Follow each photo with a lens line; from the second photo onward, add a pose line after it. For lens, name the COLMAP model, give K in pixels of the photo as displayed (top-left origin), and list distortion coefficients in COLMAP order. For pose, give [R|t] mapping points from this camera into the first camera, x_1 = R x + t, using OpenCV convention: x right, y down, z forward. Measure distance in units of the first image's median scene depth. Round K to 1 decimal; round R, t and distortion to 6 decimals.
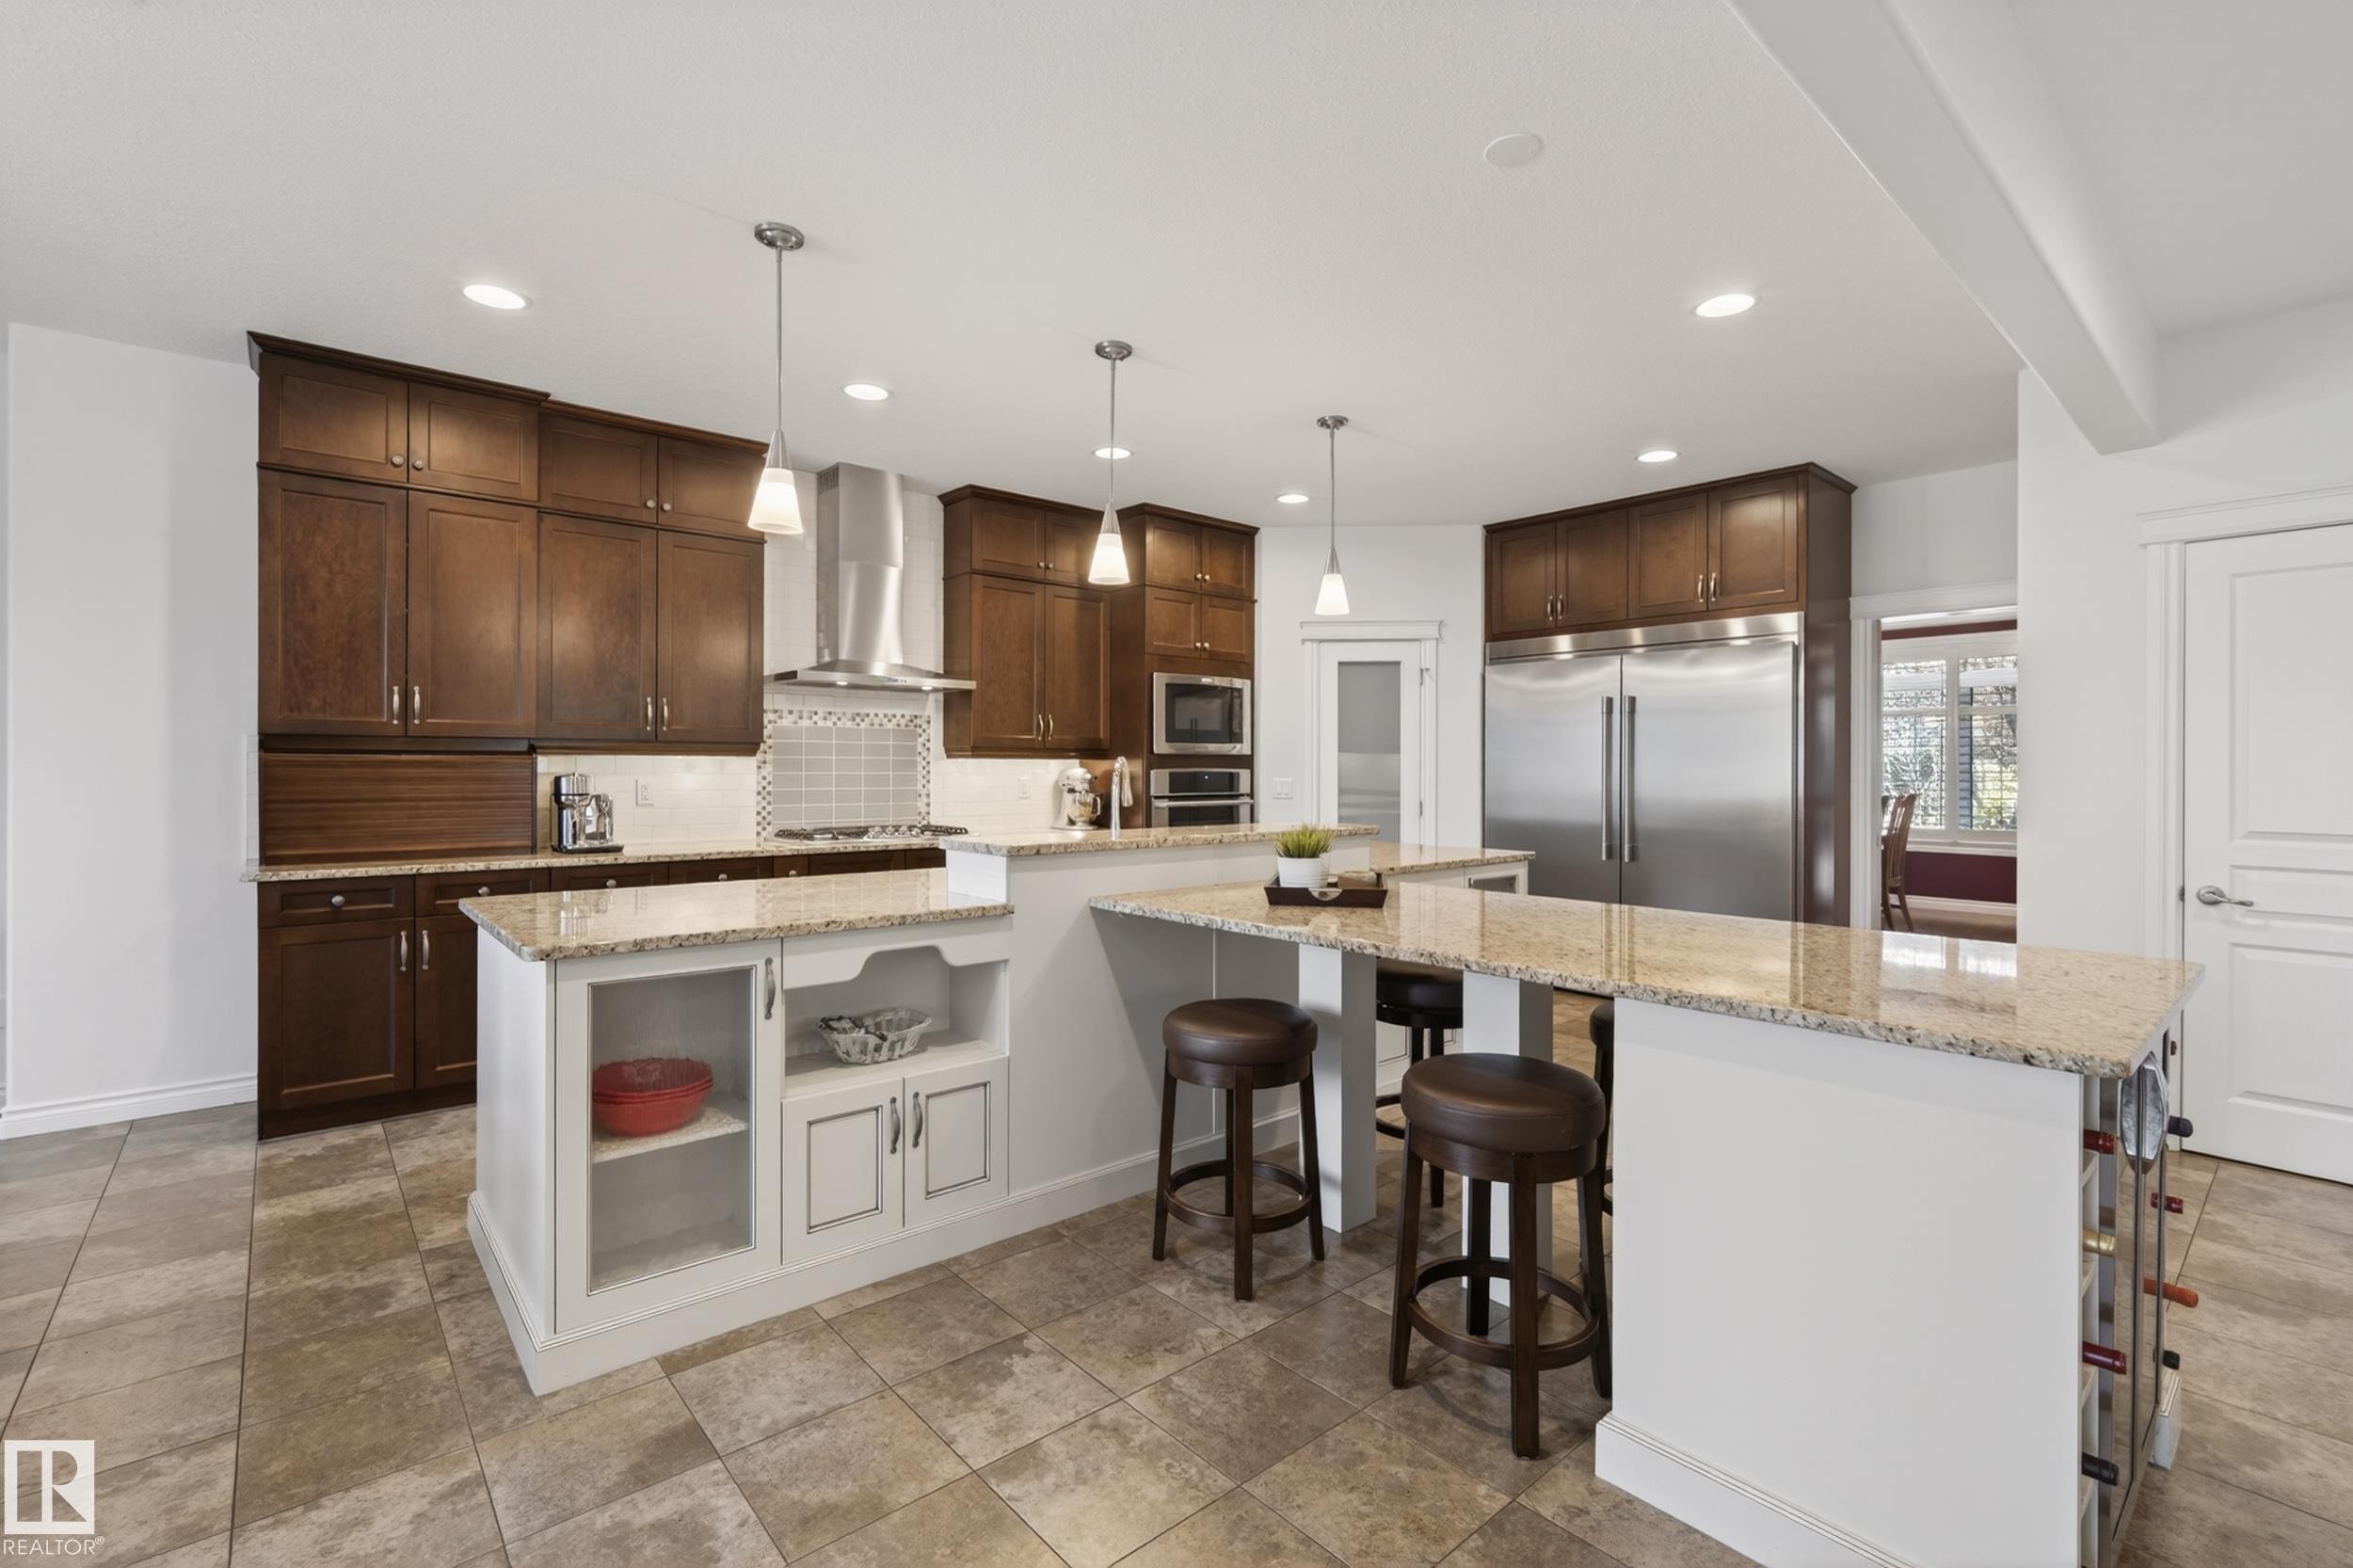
lens RADIAL K [[1009.8, 0, 1172.8], [0, 1009.8, 770.4], [0, 0, 1]] dist [-0.001663, 0.000308]
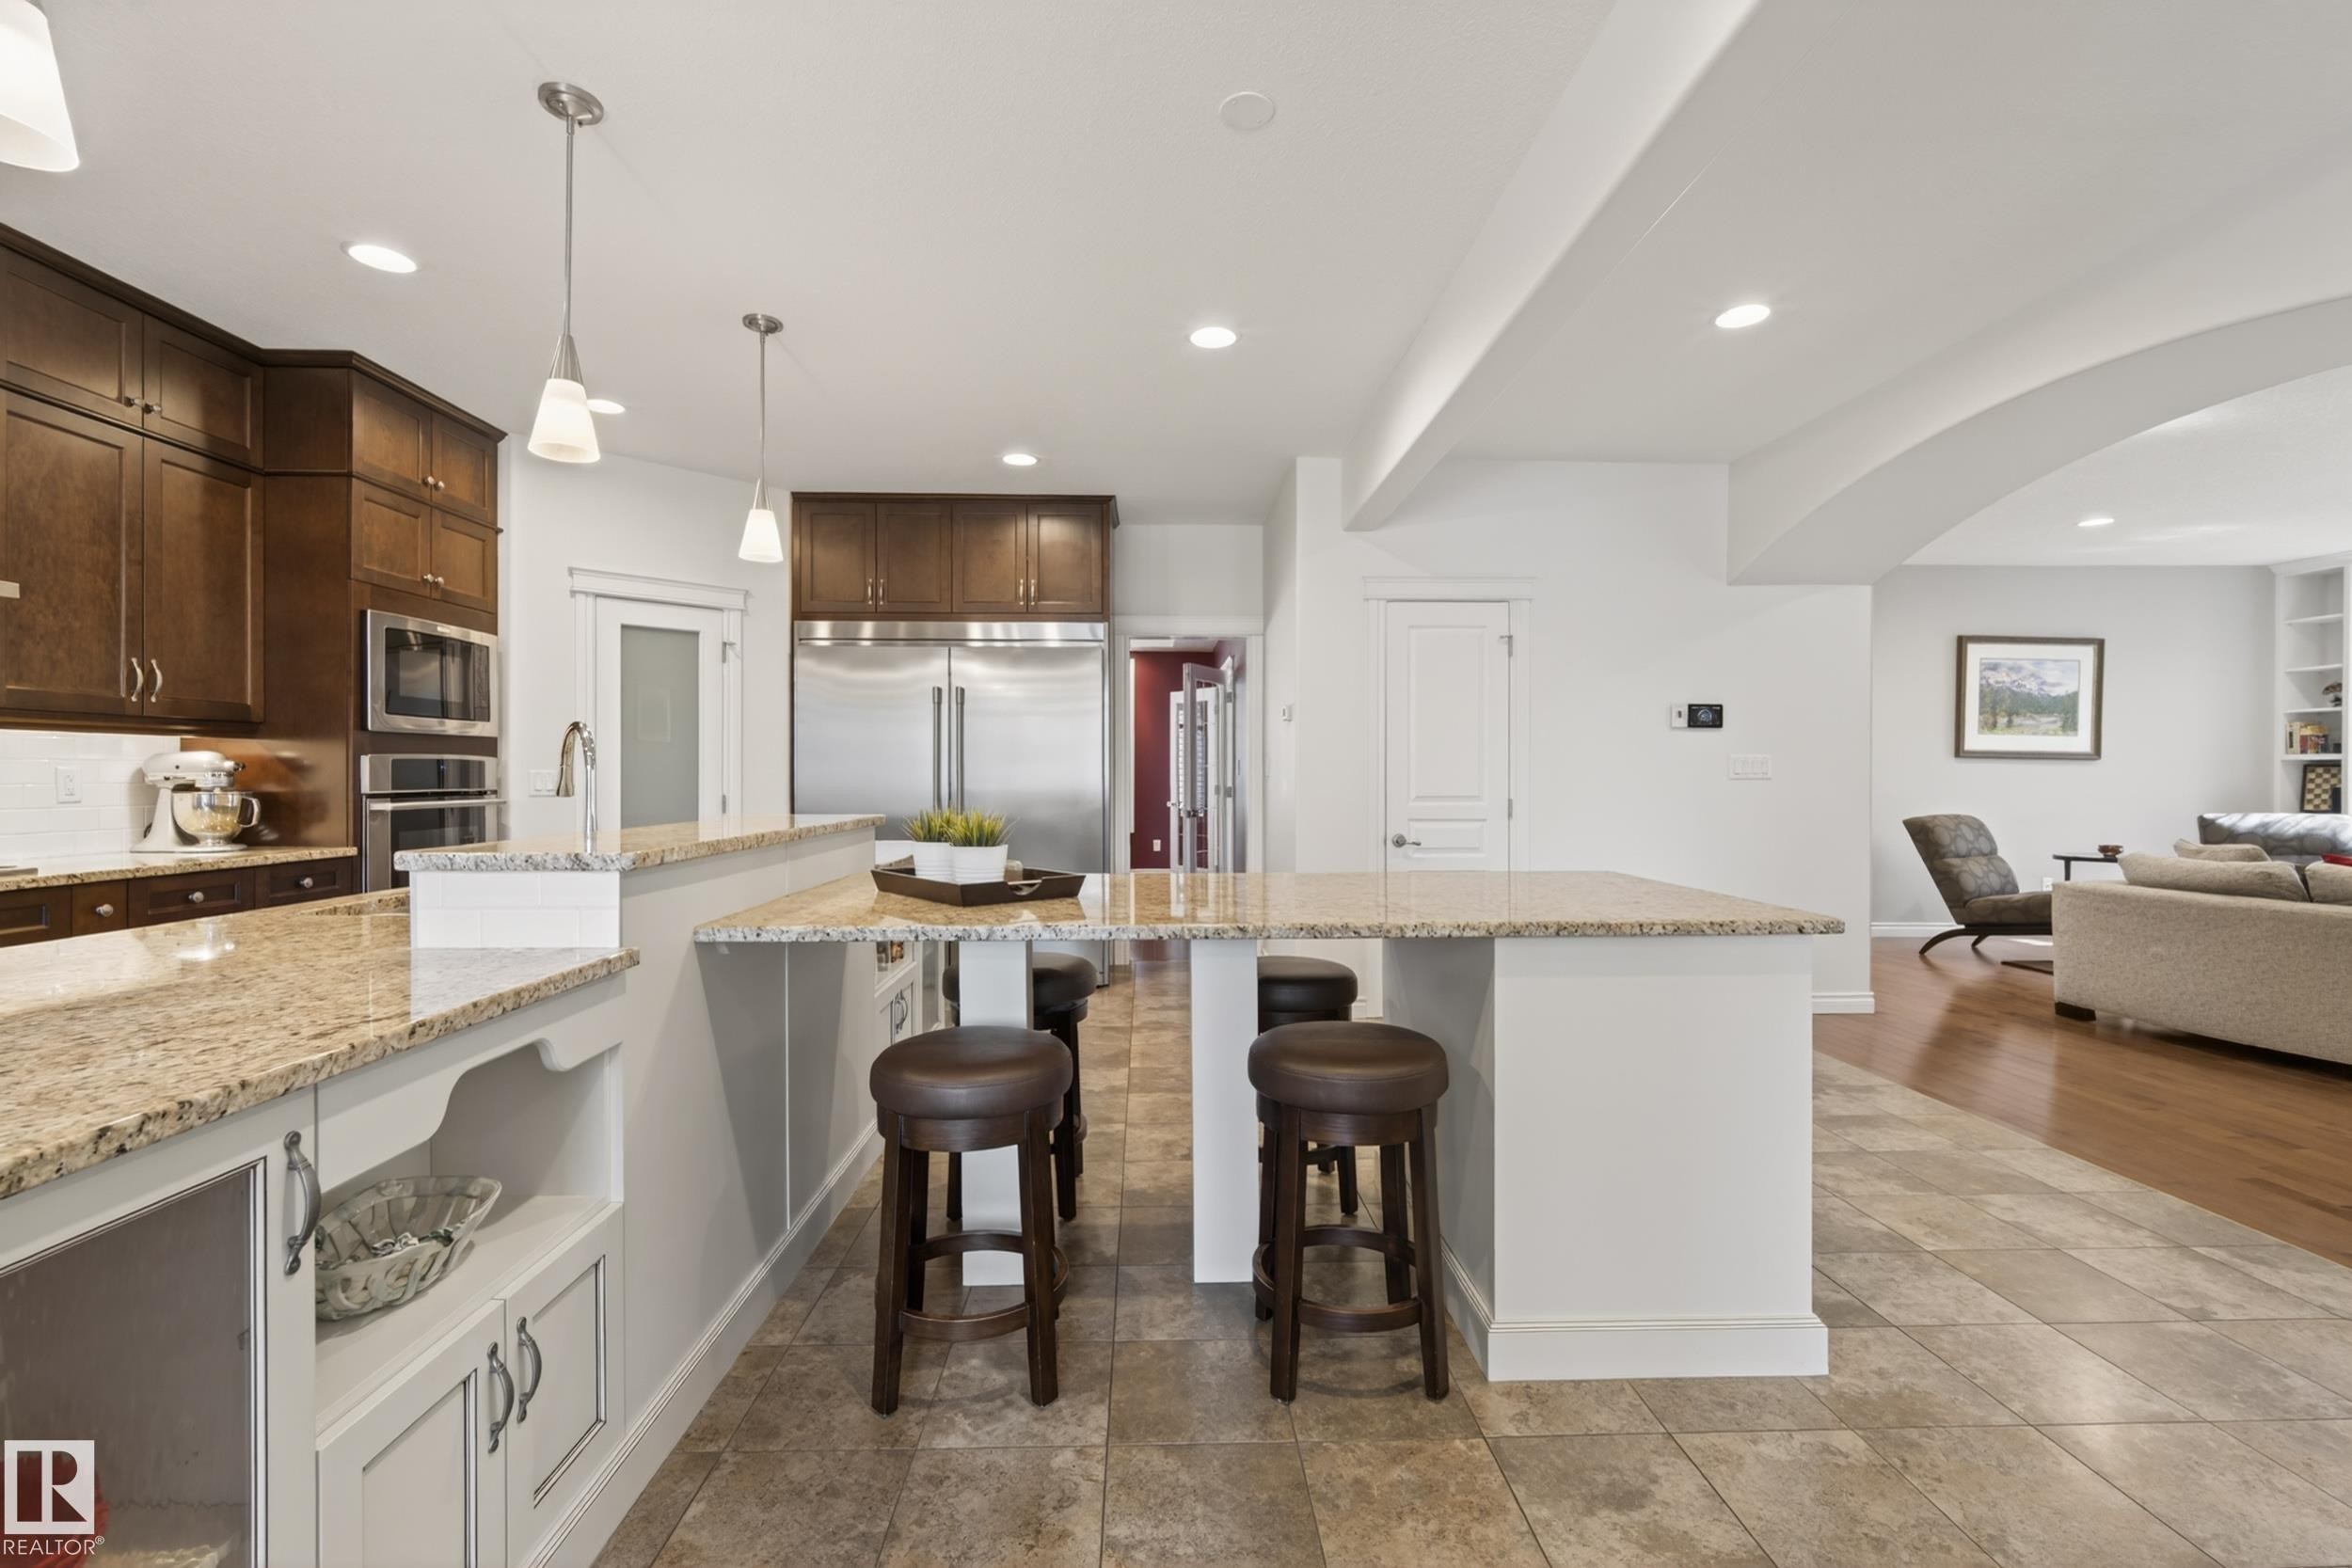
lens RADIAL K [[1009.3, 0, 1161.6], [0, 1009.3, 778.1], [0, 0, 1]] dist [-0.001663, 0.000308]
pose [[0.648334, -0.006879, 0.761325, -0.310572], [0.003152, 0.999975, 0.006351, 0.020387], [-0.761349, -0.001718, 0.648340, 0.278062]]
